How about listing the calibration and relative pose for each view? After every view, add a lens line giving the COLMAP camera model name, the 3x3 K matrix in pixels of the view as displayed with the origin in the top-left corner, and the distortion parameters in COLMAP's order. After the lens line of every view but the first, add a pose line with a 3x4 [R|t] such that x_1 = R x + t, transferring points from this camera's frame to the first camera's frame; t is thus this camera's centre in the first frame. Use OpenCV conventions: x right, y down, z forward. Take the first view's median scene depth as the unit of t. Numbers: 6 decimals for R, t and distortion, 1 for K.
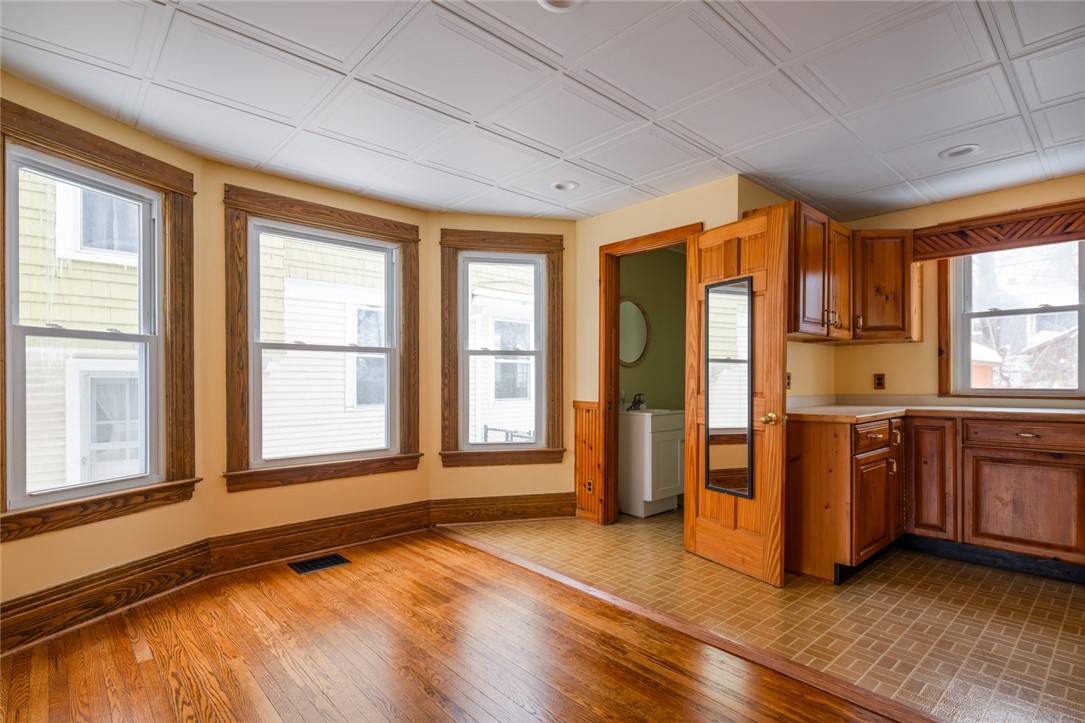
lens RADIAL K [[527.7, 0, 539.7], [0, 527.7, 383.0], [0, 0, 1]] dist [0.005160, -0.002744]
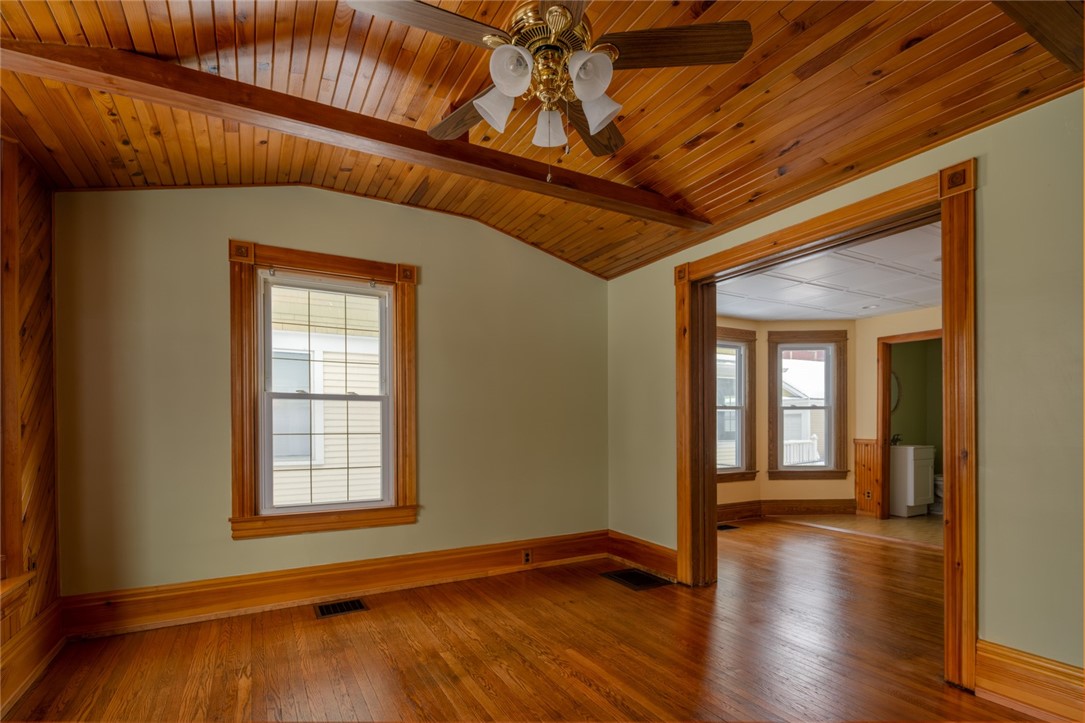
lens RADIAL K [[527.7, 0, 546.0], [0, 527.7, 426.0], [0, 0, 1]] dist [0.005160, -0.002744]
pose [[0.975536, -0.002699, -0.219822, -0.512630], [0.003917, 0.999979, 0.005106, -0.015645], [0.219804, -0.005842, 0.975527, -0.745930]]
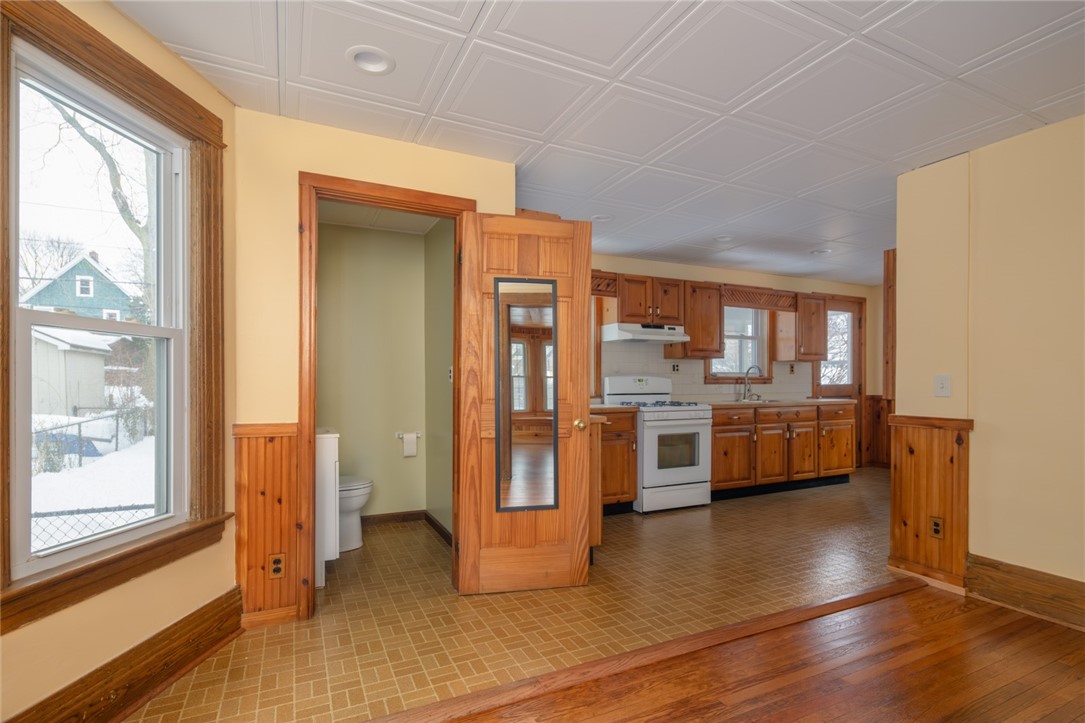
lens RADIAL K [[527.7, 0, 542.0], [0, 527.7, 385.9], [0, 0, 1]] dist [0.005160, -0.002744]
pose [[0.280303, -0.003268, 0.959906, -0.420547], [0.006221, 0.999979, 0.001588, -0.006633], [-0.959891, 0.005527, 0.280318, 0.581071]]
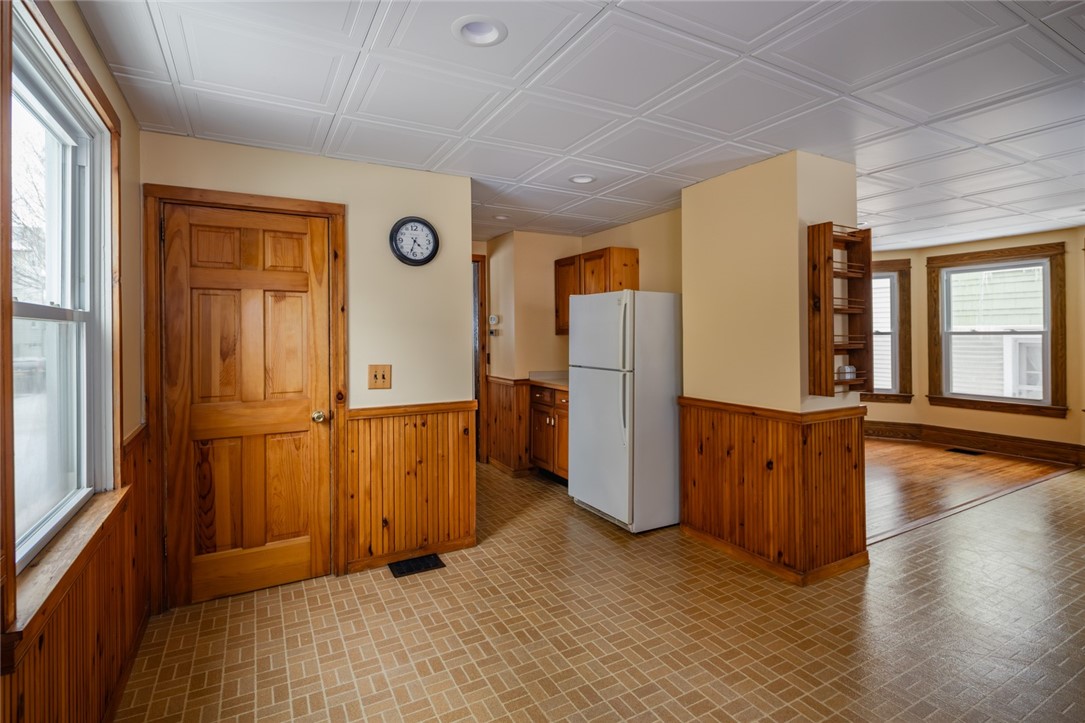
lens RADIAL K [[527.7, 0, 546.3], [0, 527.7, 330.9], [0, 0, 1]] dist [0.005160, -0.002744]
pose [[-0.225760, 0.001302, -0.974182, 1.434667], [0.003792, 0.999993, 0.000458, -0.072868], [0.974176, -0.003590, -0.225763, -0.001064]]
